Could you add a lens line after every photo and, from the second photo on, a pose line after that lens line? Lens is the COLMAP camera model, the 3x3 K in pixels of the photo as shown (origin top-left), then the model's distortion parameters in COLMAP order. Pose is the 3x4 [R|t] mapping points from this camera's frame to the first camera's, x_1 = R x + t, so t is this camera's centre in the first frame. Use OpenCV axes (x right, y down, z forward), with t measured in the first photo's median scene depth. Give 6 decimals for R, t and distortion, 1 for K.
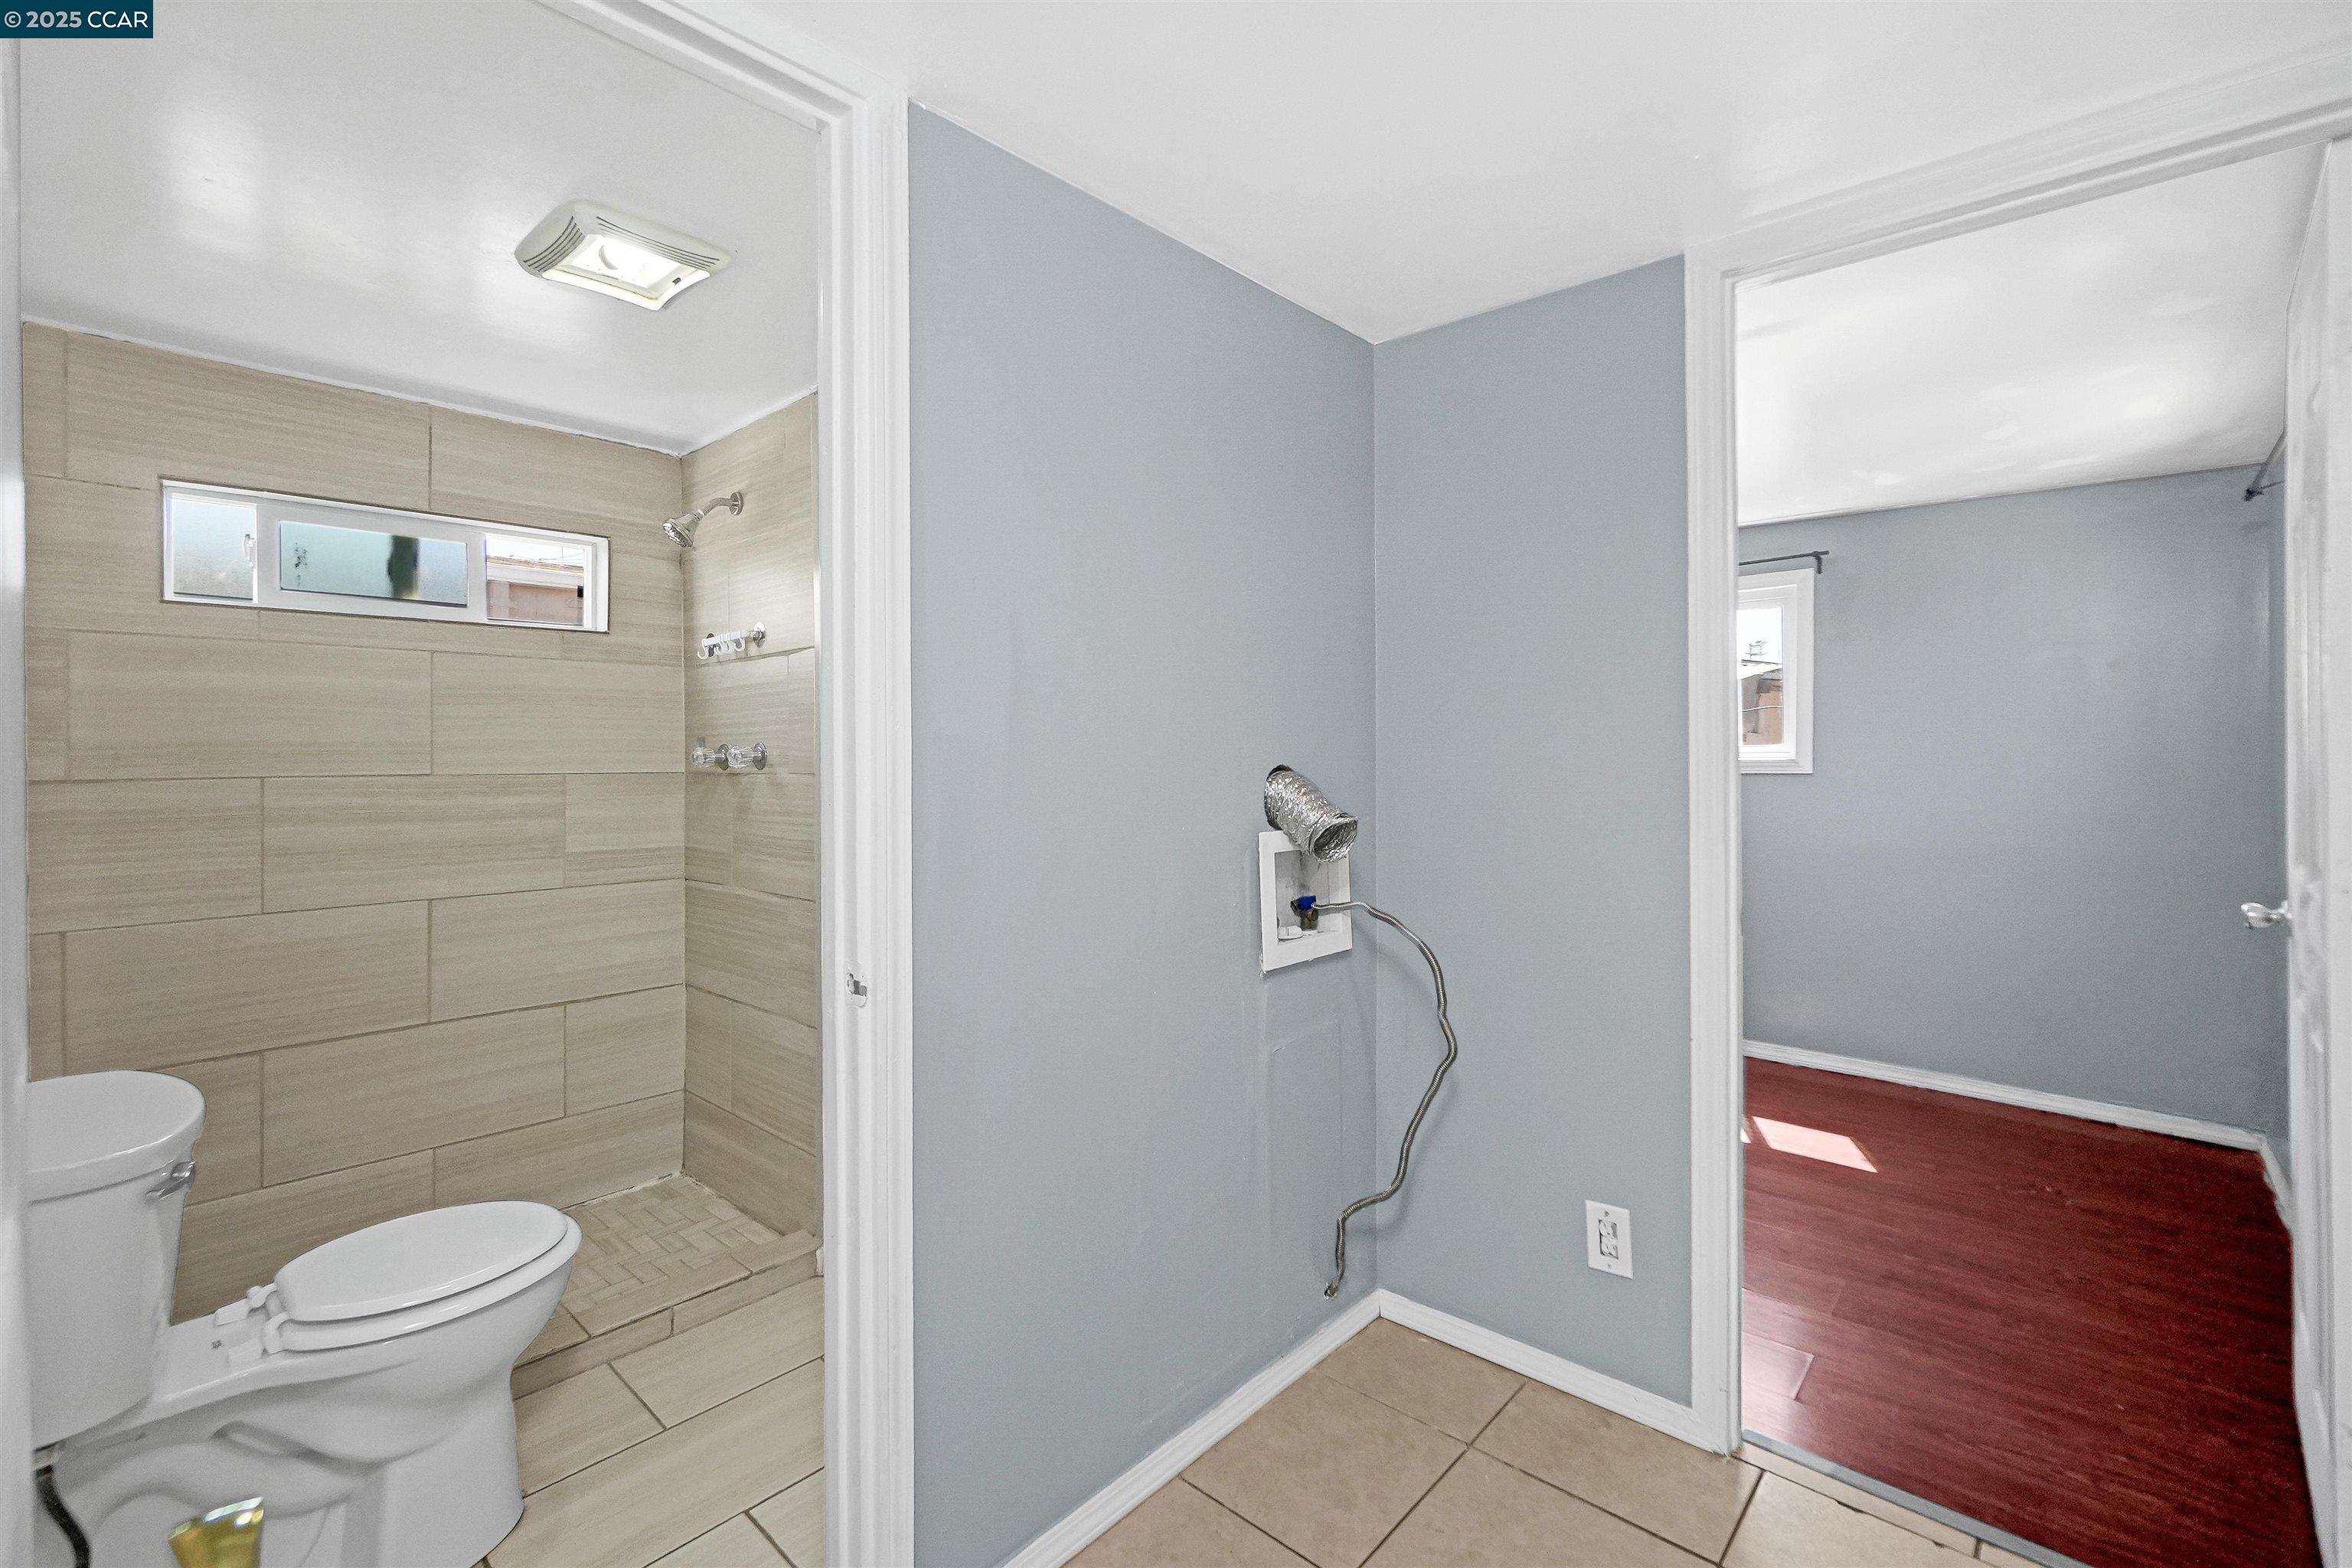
lens RADIAL K [[1017.2, 0, 1174.8], [0, 1017.2, 748.9], [0, 0, 1]] dist [-0.010855, 0.001811]
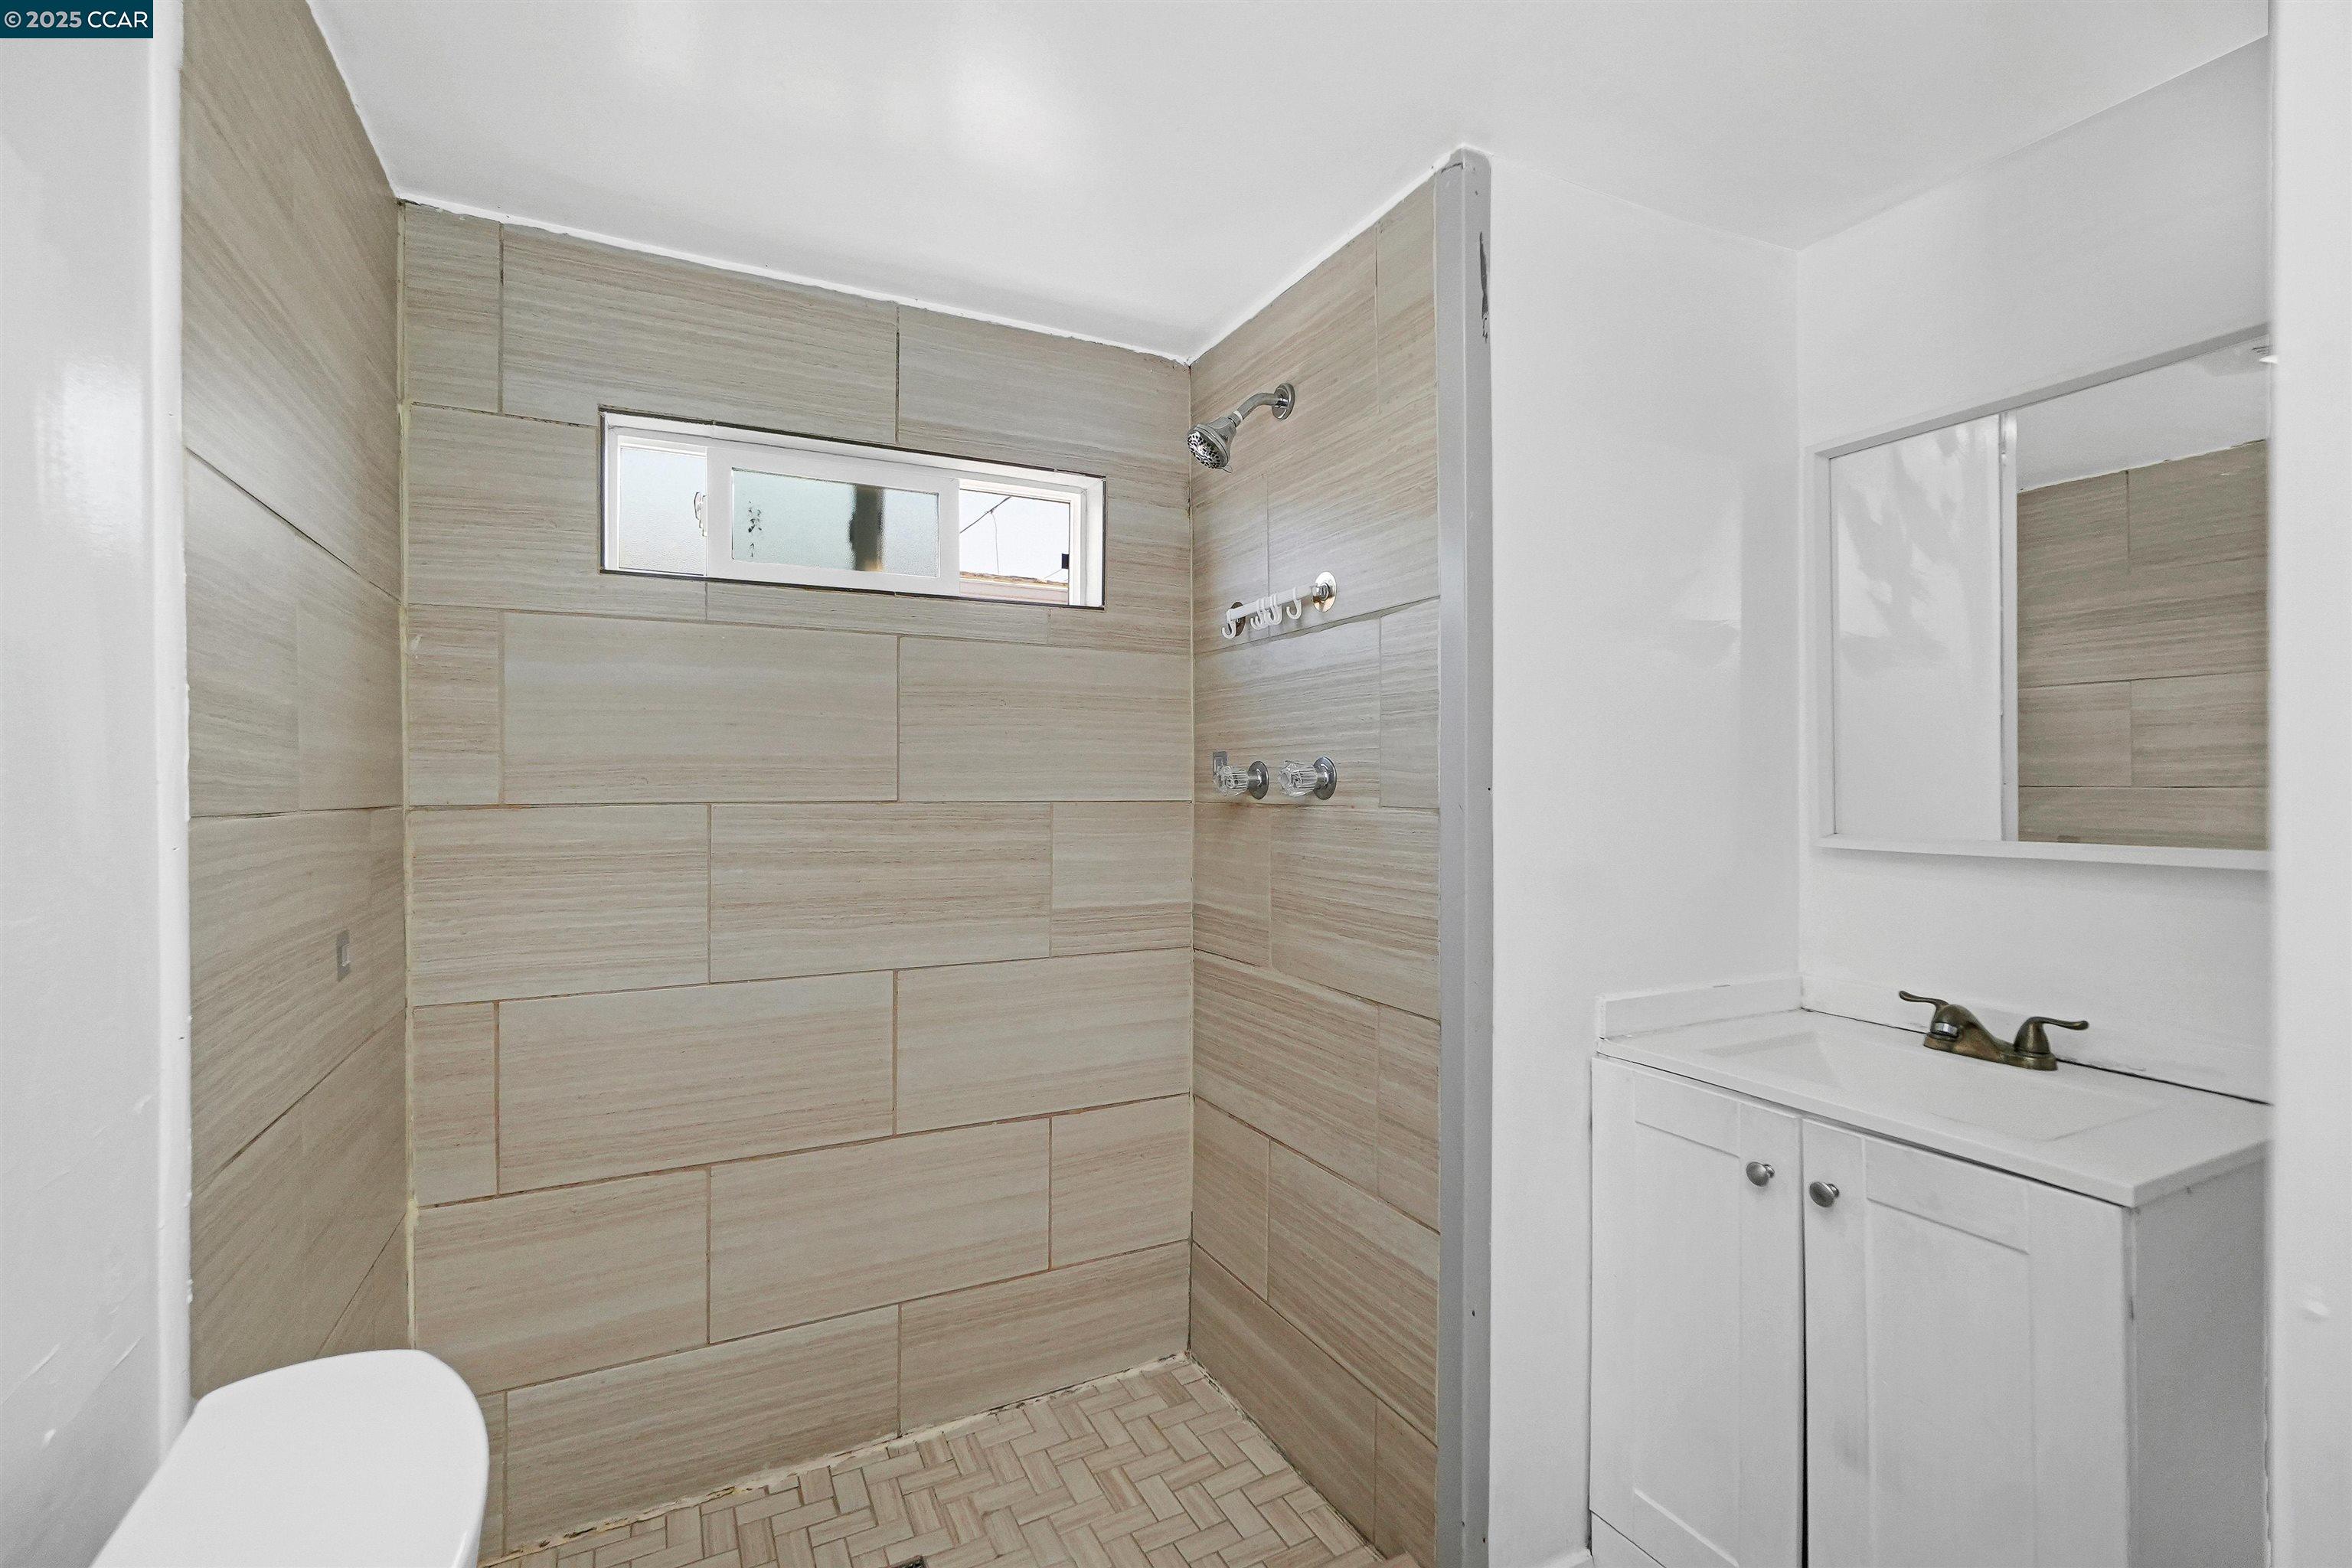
lens RADIAL K [[1017.2, 0, 1173.2], [0, 1017.2, 778.7], [0, 0, 1]] dist [-0.010855, 0.001811]
pose [[0.934771, 0.005061, -0.355214, -0.262061], [-0.003964, 0.999985, 0.003816, 0.004911], [0.355227, -0.002159, 0.934777, 0.349397]]
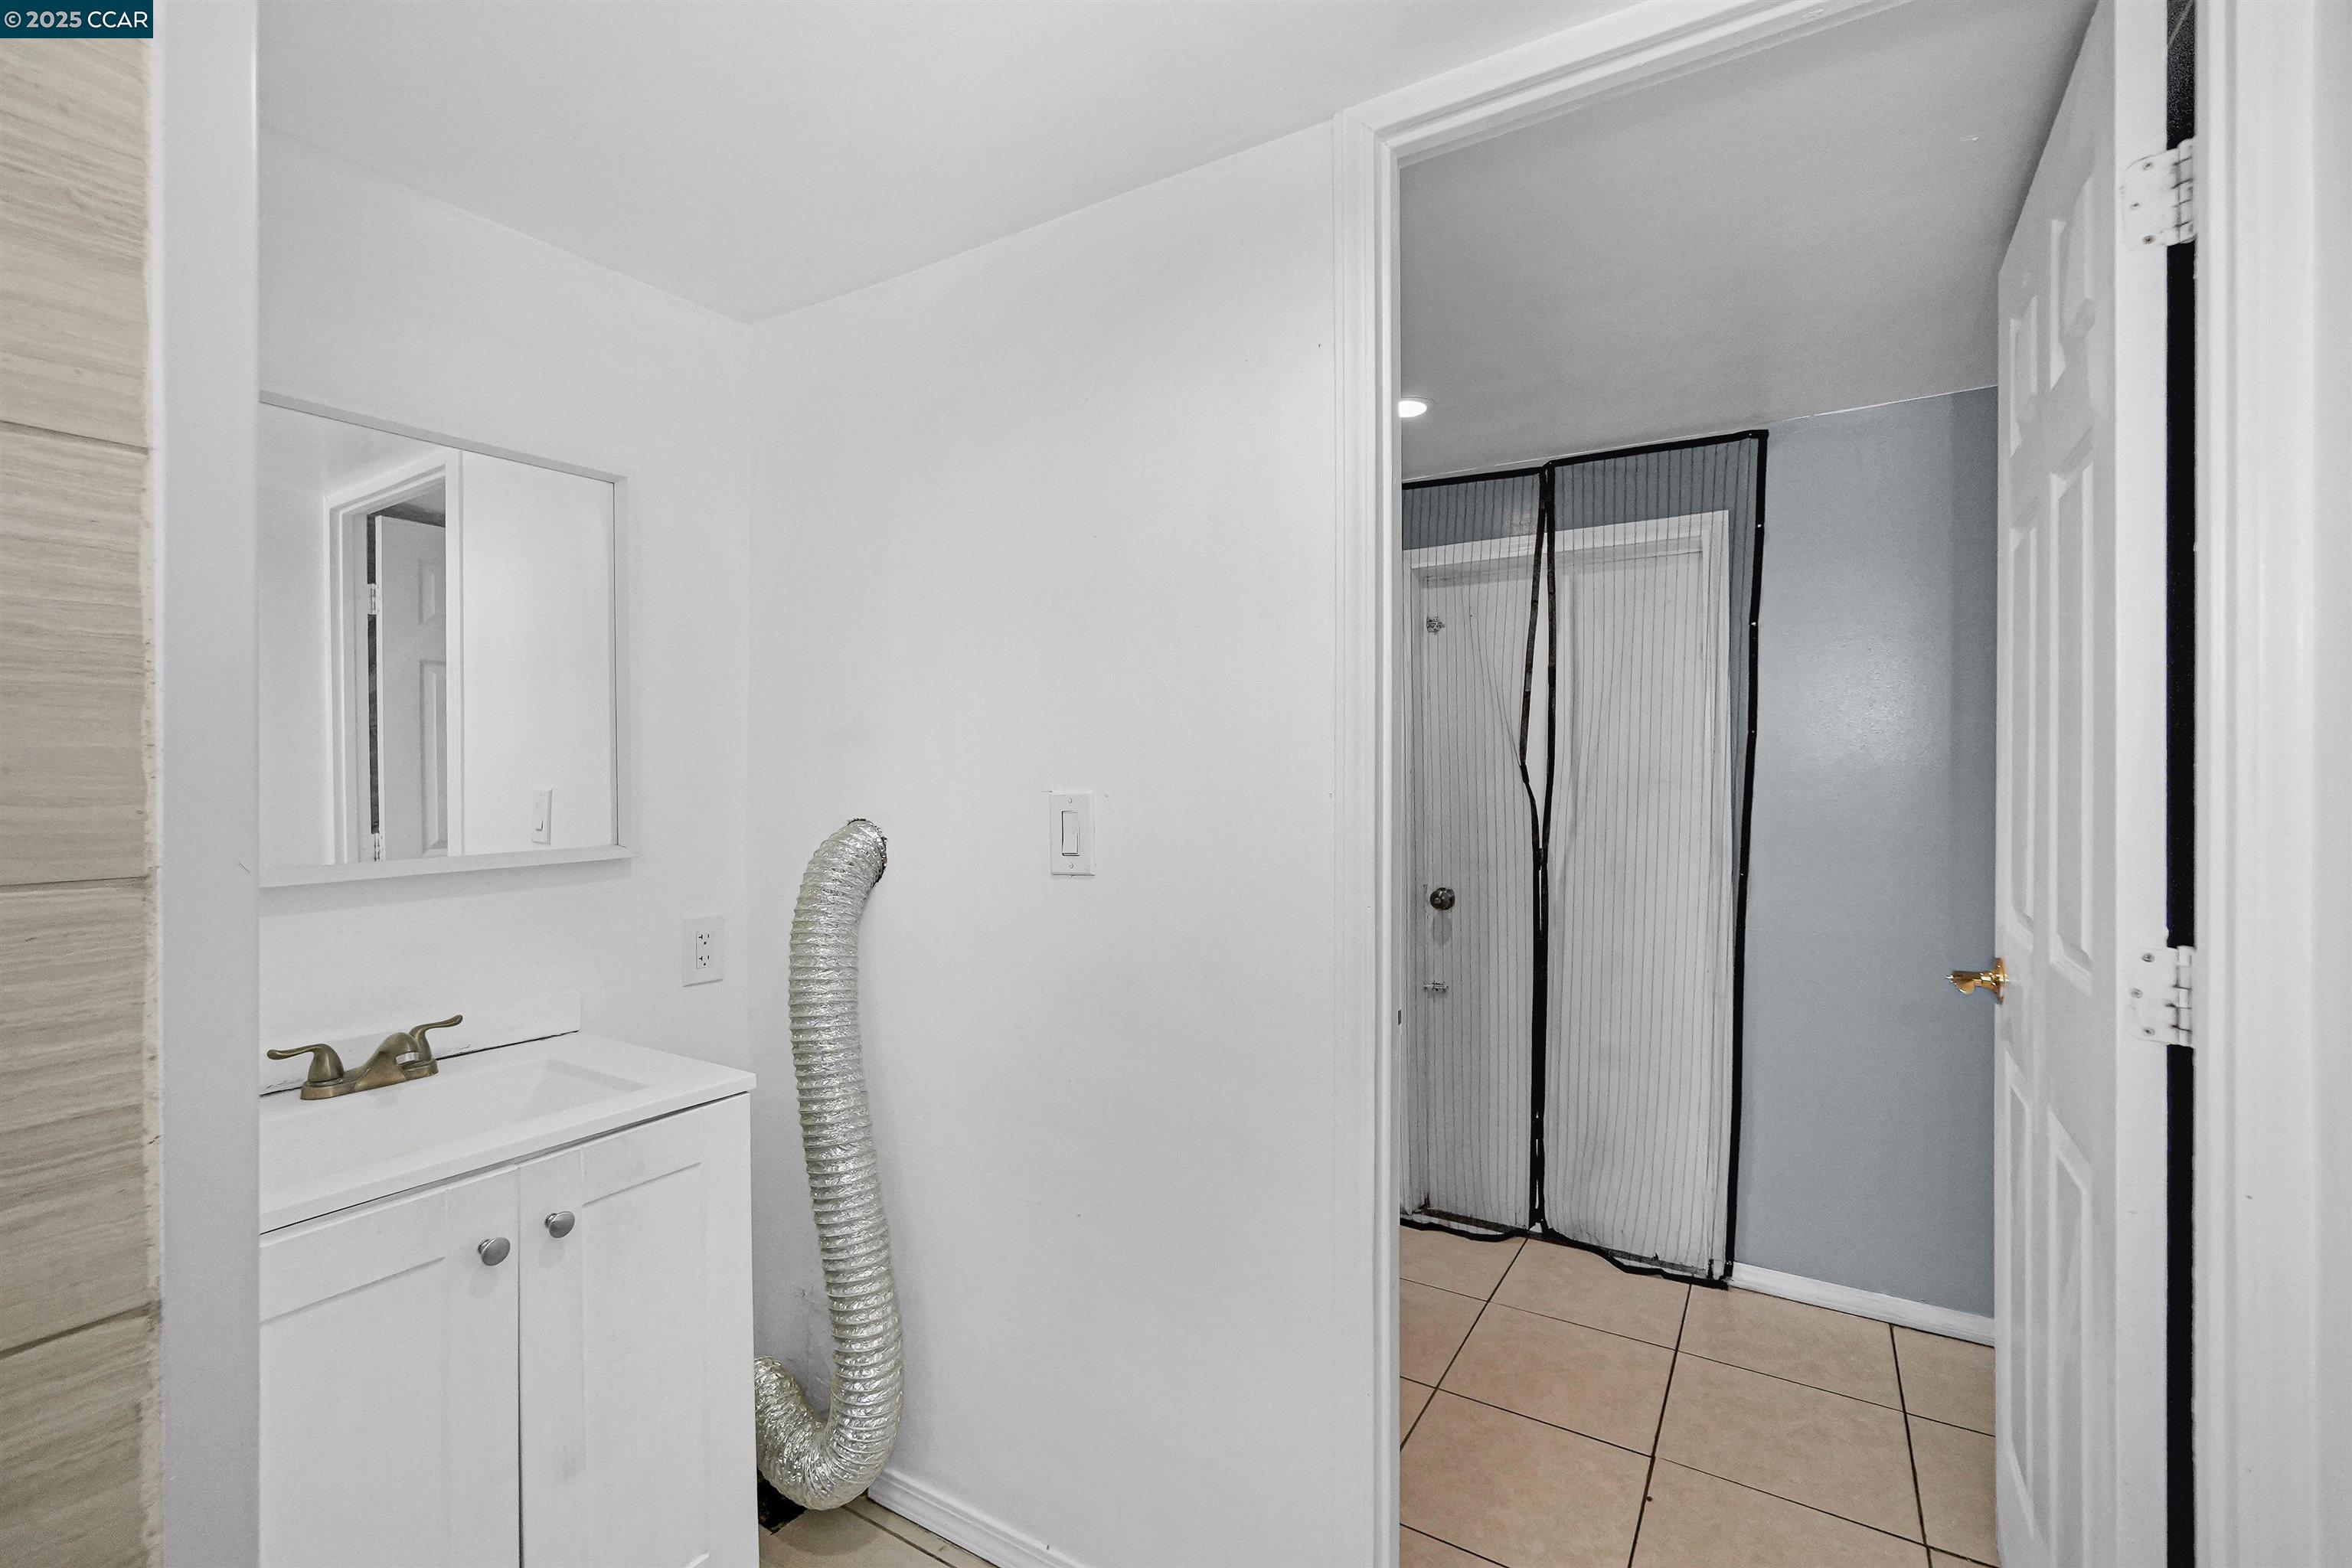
lens RADIAL K [[1038.7, 0, 1173.9], [0, 1038.7, 785.4], [0, 0, 1]] dist [-0.002876, 0.001730]
pose [[-0.191965, -0.000840, 0.981401, -0.664472], [0.001008, 0.999999, 0.001054, -0.002423], [-0.981401, 0.001192, -0.191964, 0.709386]]
